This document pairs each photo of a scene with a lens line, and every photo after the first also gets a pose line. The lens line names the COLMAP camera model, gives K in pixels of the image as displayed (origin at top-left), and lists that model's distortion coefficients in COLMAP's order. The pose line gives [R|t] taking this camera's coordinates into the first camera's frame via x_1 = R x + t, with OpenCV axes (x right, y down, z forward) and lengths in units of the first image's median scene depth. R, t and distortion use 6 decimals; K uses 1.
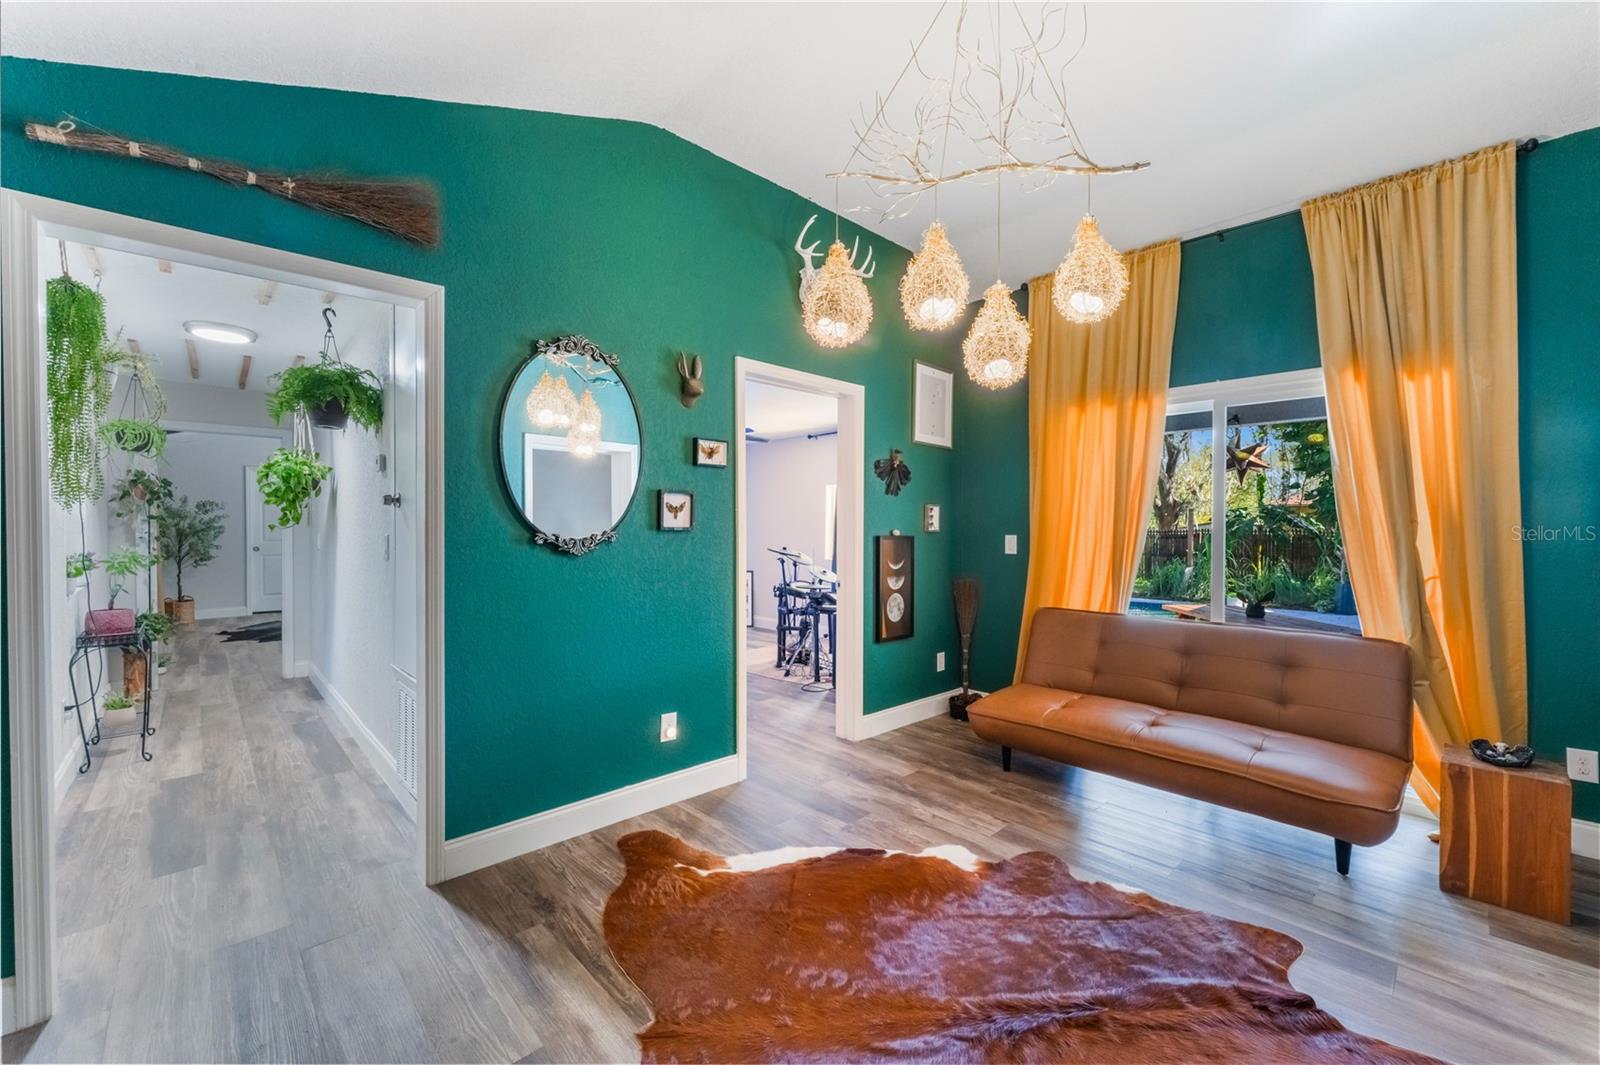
lens RADIAL K [[649.0, 0, 792.2], [0, 649.0, 533.1], [0, 0, 1]] dist [-0.003712, -0.000153]
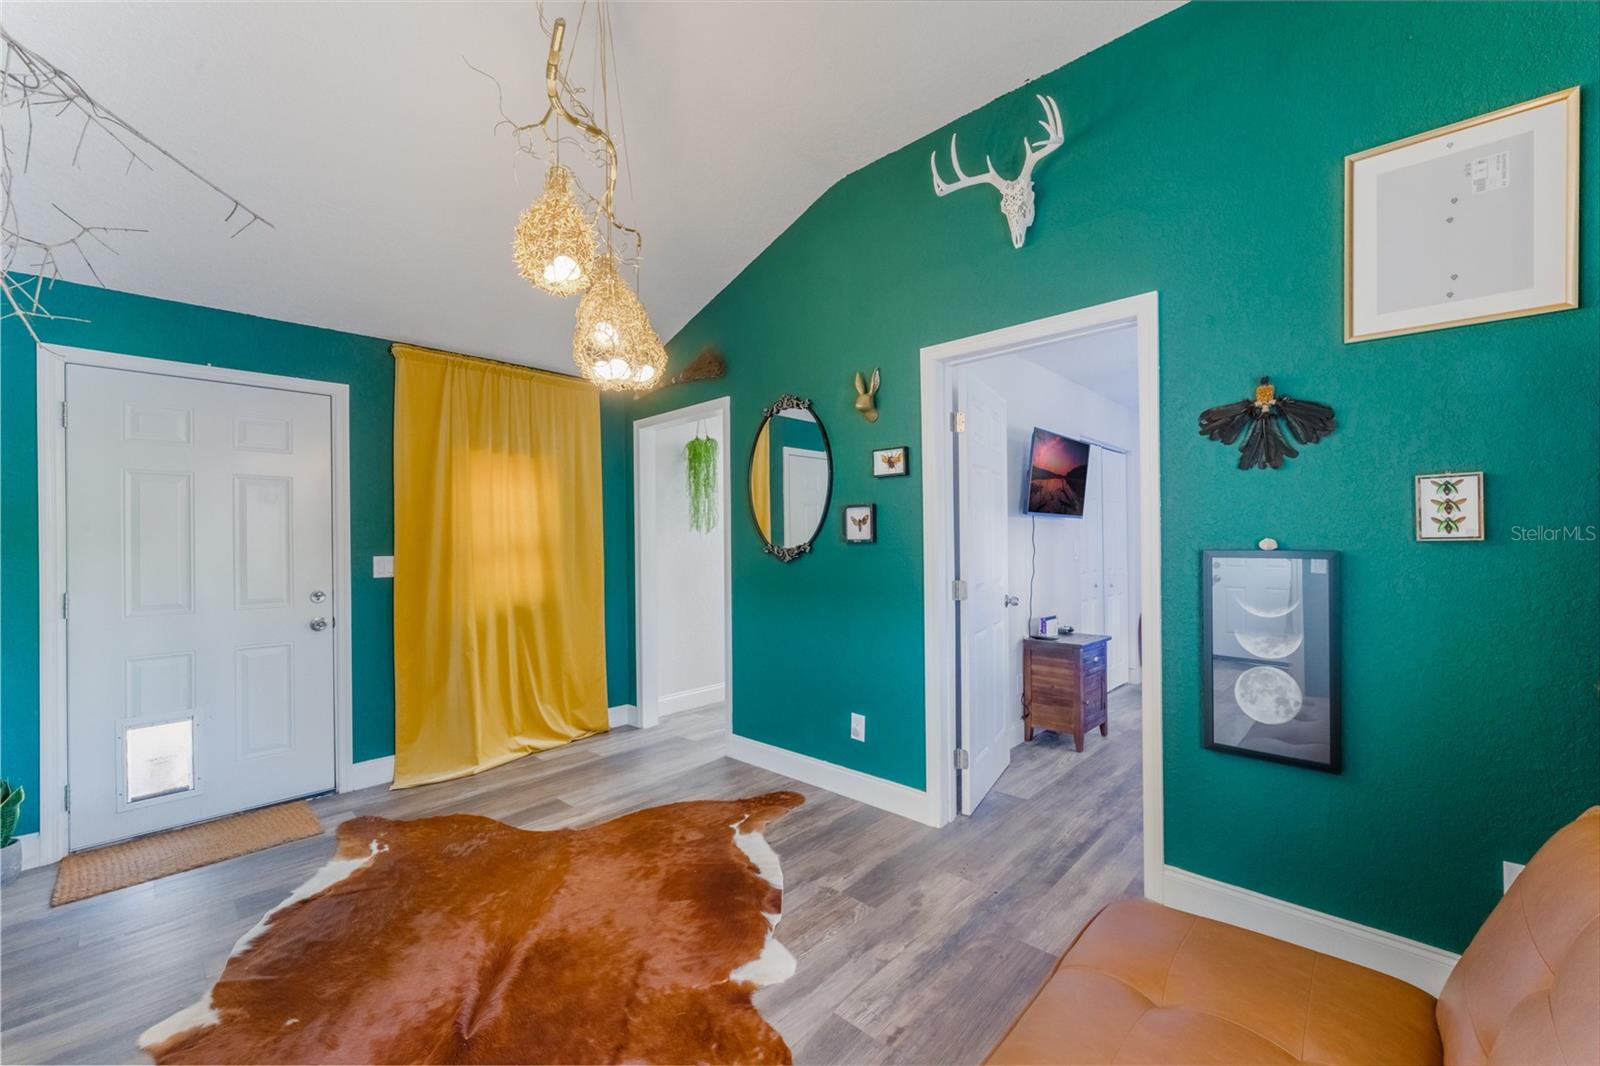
lens RADIAL K [[649.0, 0, 792.2], [0, 649.0, 533.6], [0, 0, 1]] dist [-0.003712, -0.000153]
pose [[0.044127, -0.013887, -0.998929, 0.937818], [0.003998, 0.999898, -0.013724, -0.004308], [0.999018, -0.003389, 0.044178, 0.909913]]
